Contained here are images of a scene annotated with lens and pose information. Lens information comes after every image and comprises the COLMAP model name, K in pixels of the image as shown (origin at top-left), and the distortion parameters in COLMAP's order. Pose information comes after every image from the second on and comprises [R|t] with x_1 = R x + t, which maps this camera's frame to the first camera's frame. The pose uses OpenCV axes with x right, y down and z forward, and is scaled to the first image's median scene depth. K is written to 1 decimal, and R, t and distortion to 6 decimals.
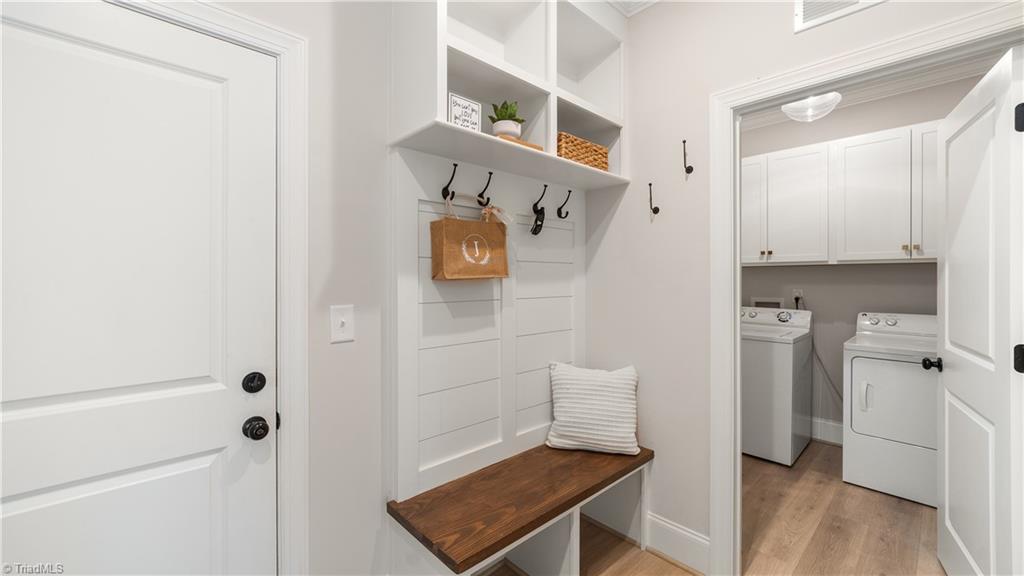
lens RADIAL K [[403.6, 0, 516.7], [0, 403.6, 278.9], [0, 0, 1]] dist [-0.006711, 0.001992]
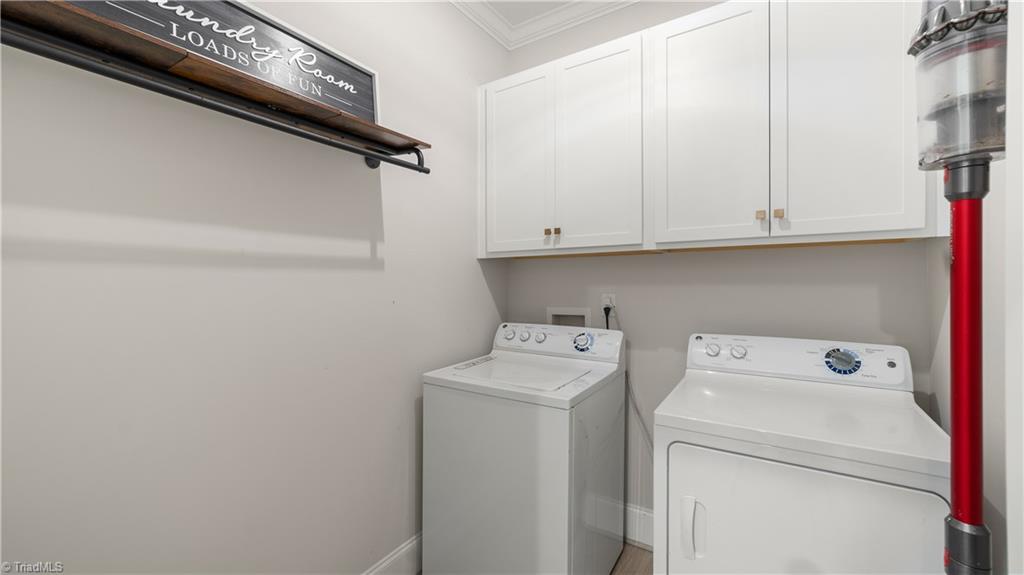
lens RADIAL K [[403.6, 0, 507.3], [0, 403.6, 286.9], [0, 0, 1]] dist [-0.006711, 0.001992]
pose [[0.972614, -0.014005, 0.232002, 0.462402], [0.010379, 0.999804, 0.016844, 0.003474], [-0.232193, -0.013975, 0.972569, 0.500413]]
